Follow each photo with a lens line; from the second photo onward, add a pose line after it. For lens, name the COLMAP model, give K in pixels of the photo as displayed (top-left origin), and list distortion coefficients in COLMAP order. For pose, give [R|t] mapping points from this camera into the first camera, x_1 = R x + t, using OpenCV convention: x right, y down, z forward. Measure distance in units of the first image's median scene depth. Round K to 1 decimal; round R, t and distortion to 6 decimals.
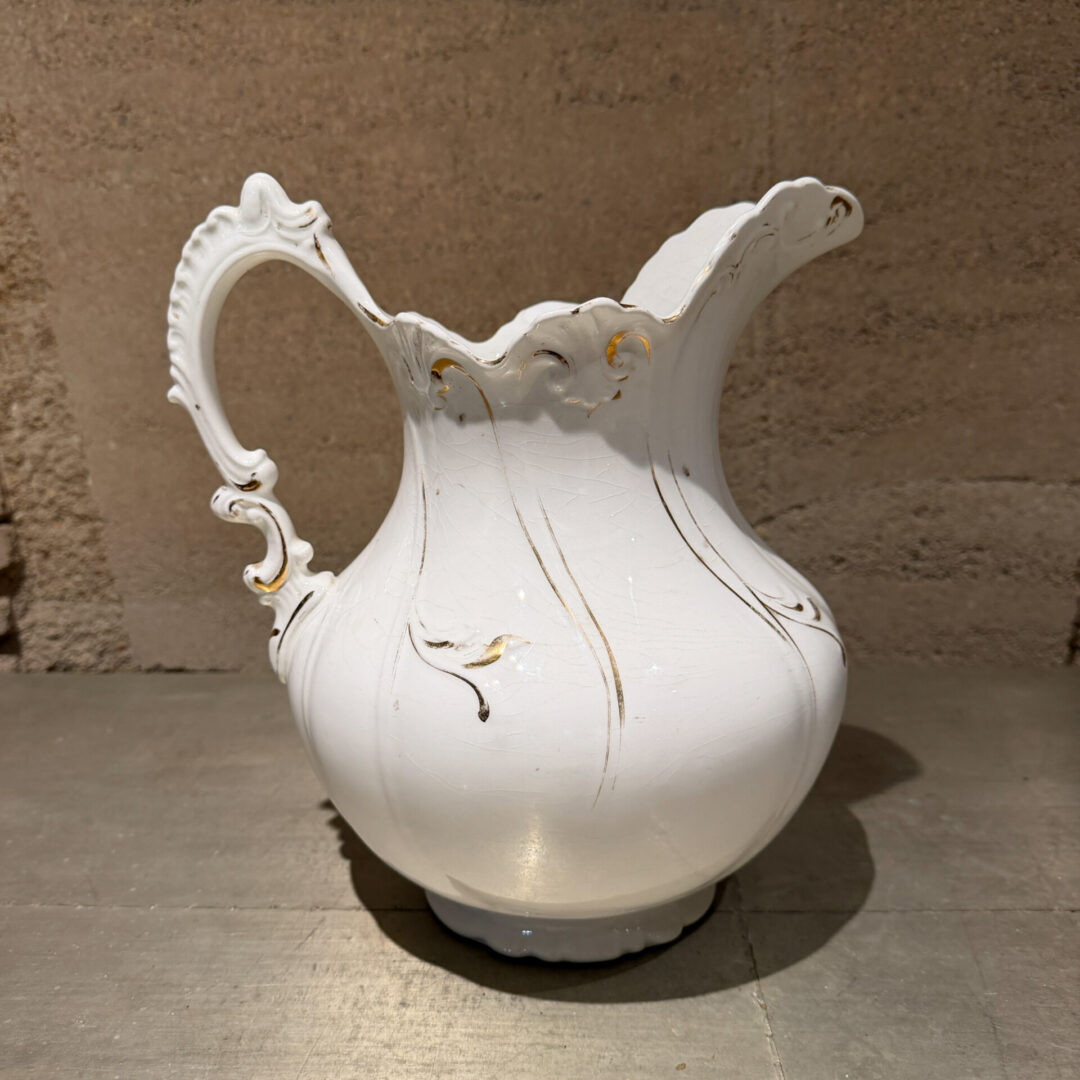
lens RADIAL K [[1003.6, 0, 540.0], [0, 1003.6, 540.0], [0, 0, 1]] dist [-0.020236, 0.000105]
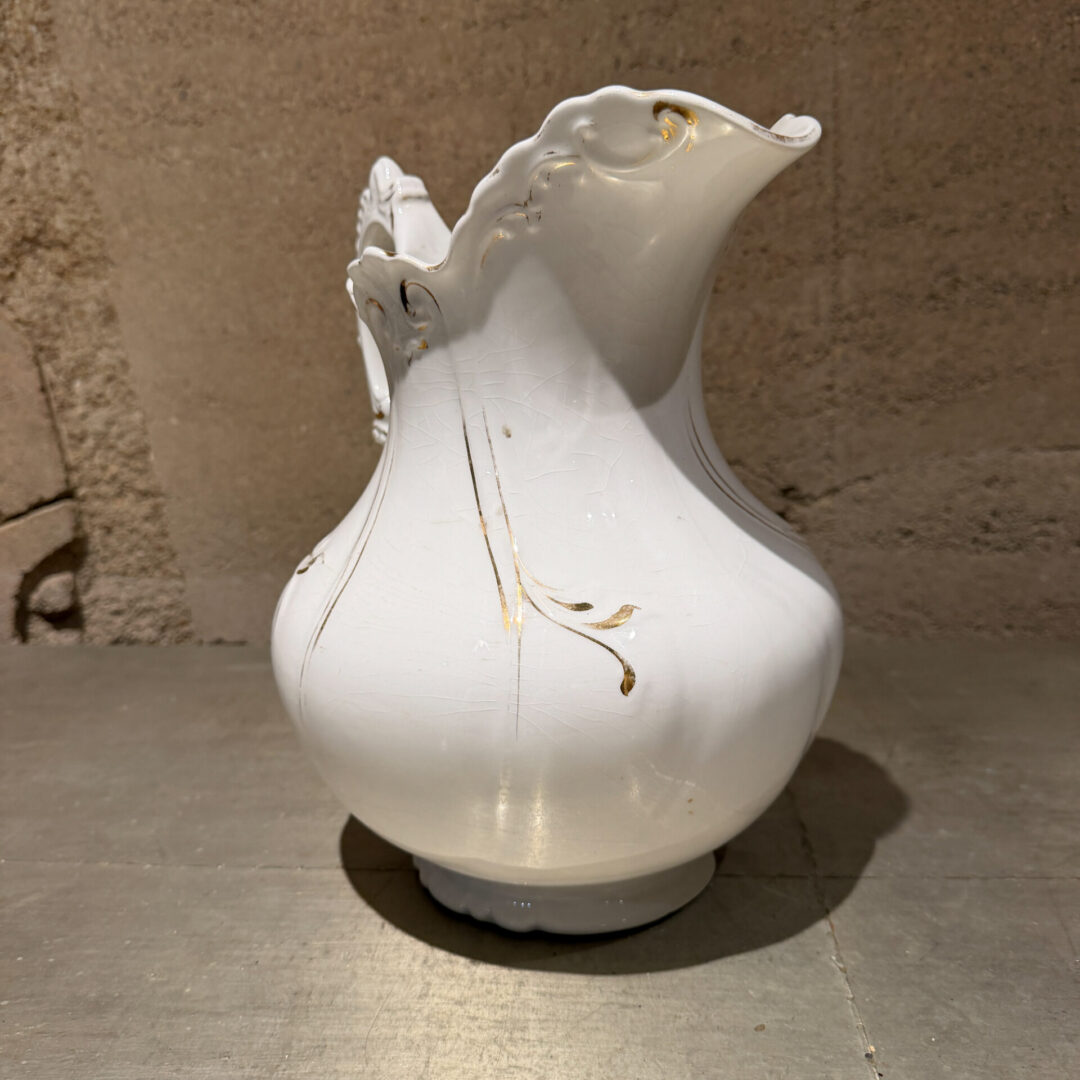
lens RADIAL K [[1003.7, 0, 545.6], [0, 1003.7, 538.7], [0, 0, 1]] dist [-0.020720, -0.001286]
pose [[0.999143, -0.002175, -0.041324, -0.013151], [0.002259, 0.999995, 0.001992, 0.024398], [0.041319, -0.002084, 0.999144, 0.010093]]
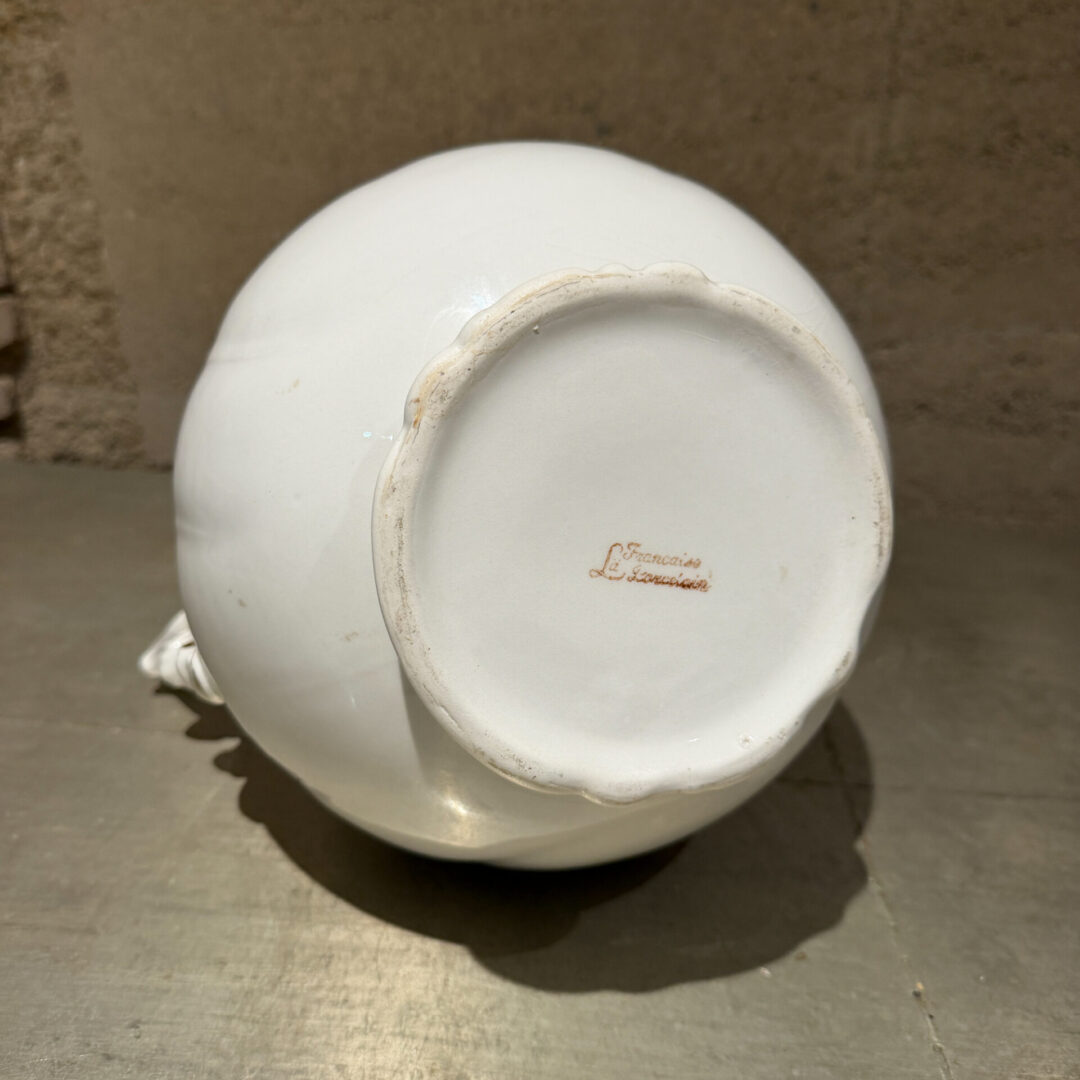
lens RADIAL K [[1002.6, 0, 527.8], [0, 1002.6, 510.4], [0, 0, 1]] dist [-0.025666, -0.002202]
pose [[0.996962, 0.075096, 0.020671, -0.078248], [-0.077352, 0.985683, 0.149819, 0.005124], [-0.009125, -0.150962, 0.988497, 0.083306]]
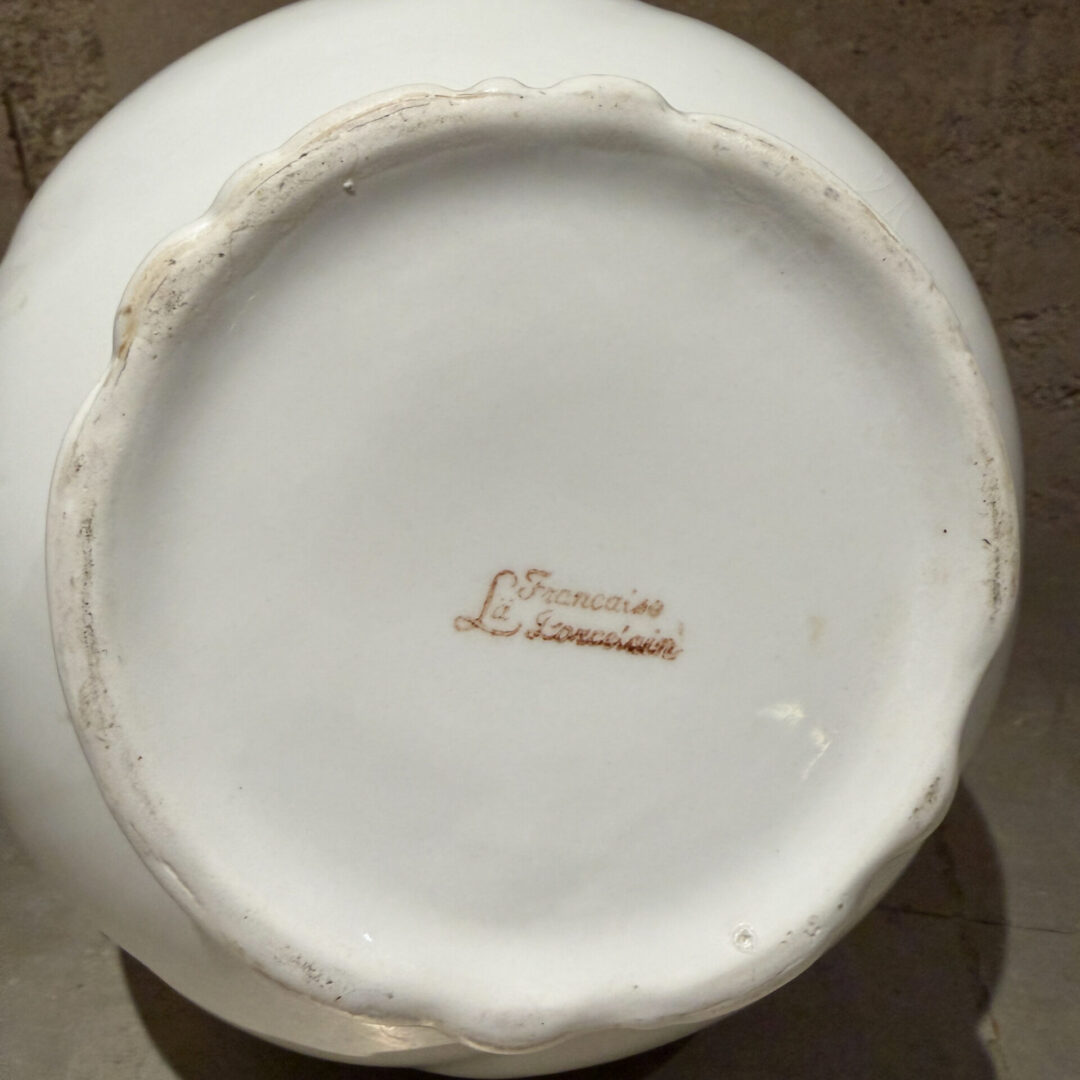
lens RADIAL K [[972.7, 0, 575.6], [0, 972.7, 436.3], [0, 0, 1]] dist [-0.036623, -0.003188]
pose [[0.992976, 0.082093, -0.085202, -0.008788], [-0.075374, 0.993997, 0.079298, 0.025093], [0.091200, -0.072319, 0.993203, 0.248168]]
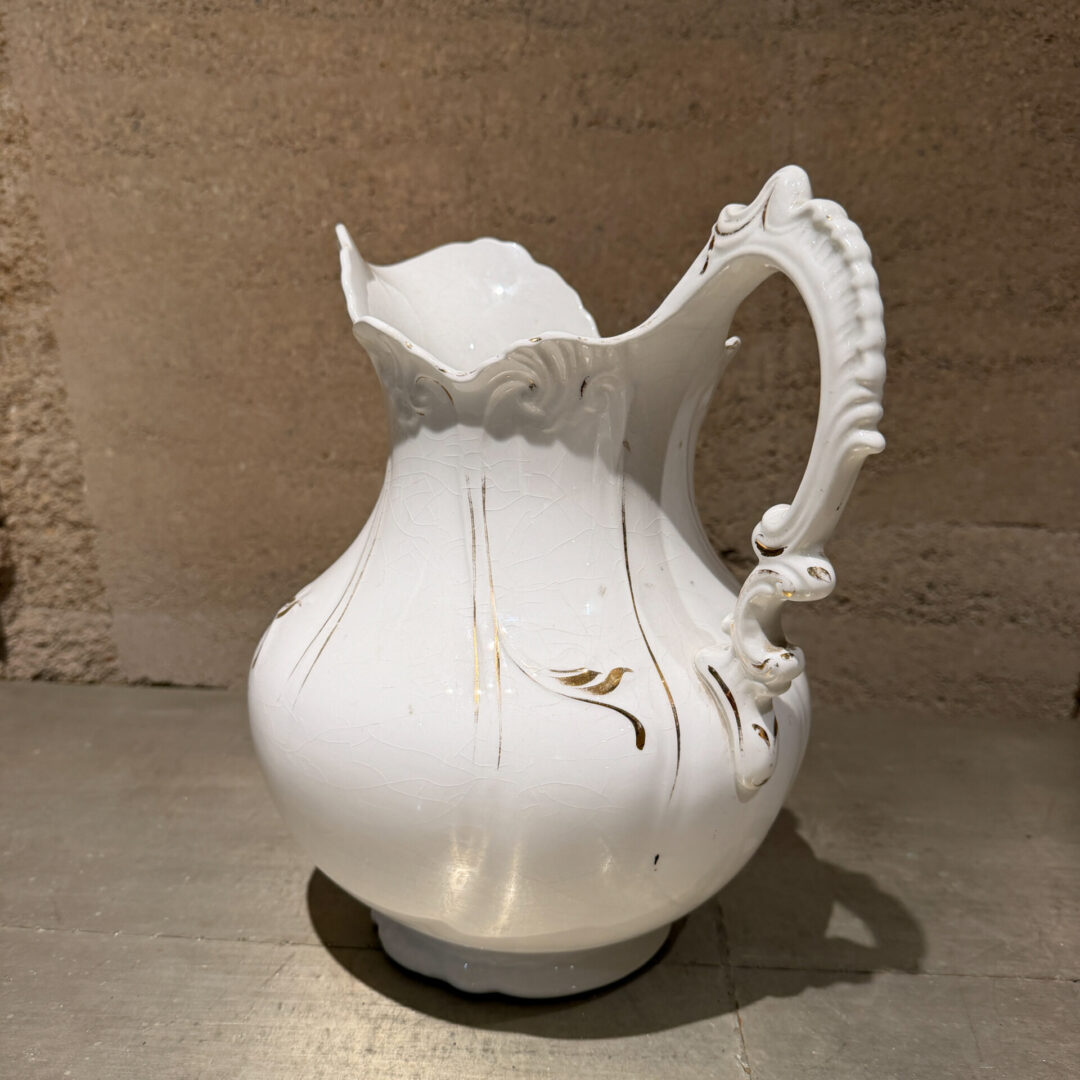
lens RADIAL K [[1001.6, 0, 539.6], [0, 1001.6, 542.0], [0, 0, 1]] dist [-0.020983, 0.000372]
pose [[0.999104, 0.041948, -0.005620, 0.005570], [-0.042059, 0.998886, -0.021381, -0.003836], [0.004717, 0.021598, 0.999756, 0.021857]]
